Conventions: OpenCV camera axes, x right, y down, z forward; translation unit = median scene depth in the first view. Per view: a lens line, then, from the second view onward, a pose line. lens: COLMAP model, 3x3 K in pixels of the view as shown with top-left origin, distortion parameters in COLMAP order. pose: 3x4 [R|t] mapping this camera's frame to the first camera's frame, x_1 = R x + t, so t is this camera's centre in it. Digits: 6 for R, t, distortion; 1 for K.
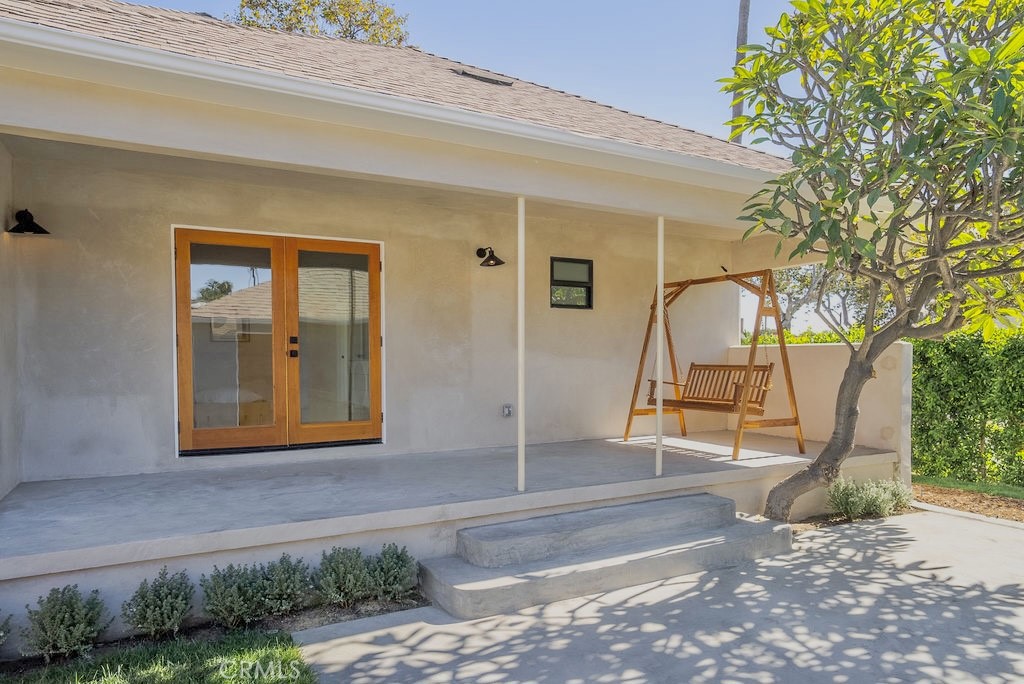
lens RADIAL K [[624.7, 0, 461.4], [0, 624.7, 377.3], [0, 0, 1]] dist [-0.054361, 0.041428]
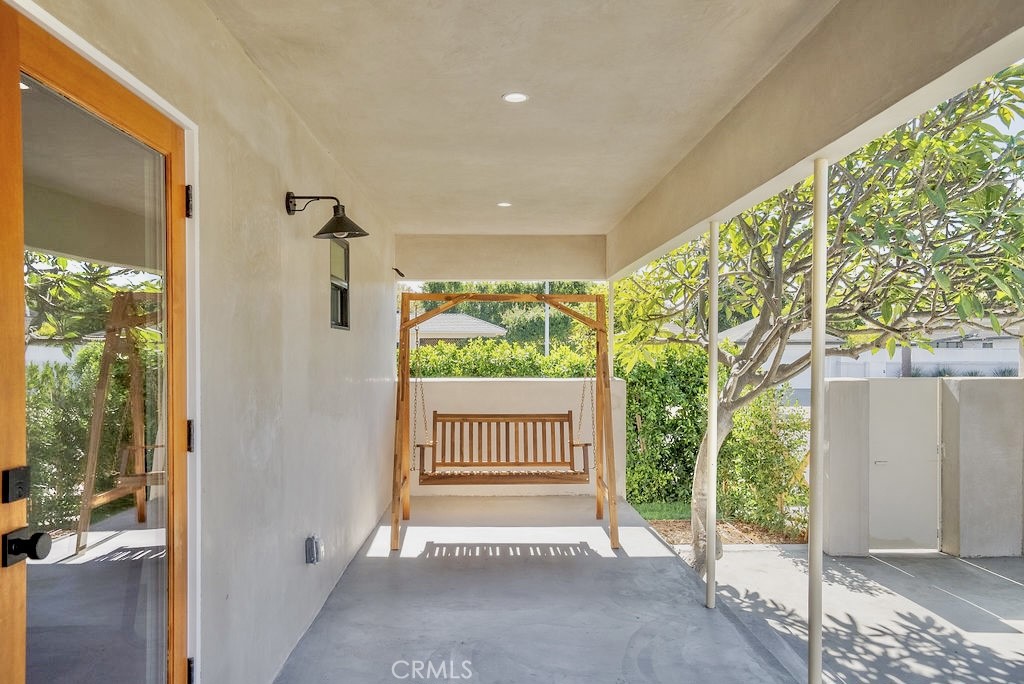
lens RADIAL K [[745.3, 0, 512.0], [0, 745.3, 342.0], [0, 0, 1]] dist [-0.001175, 0.046156]
pose [[0.404743, 0.013310, 0.914334, -0.633847], [0.027266, 0.999274, -0.026616, -0.138229], [-0.914024, 0.035703, 0.404086, 1.080162]]
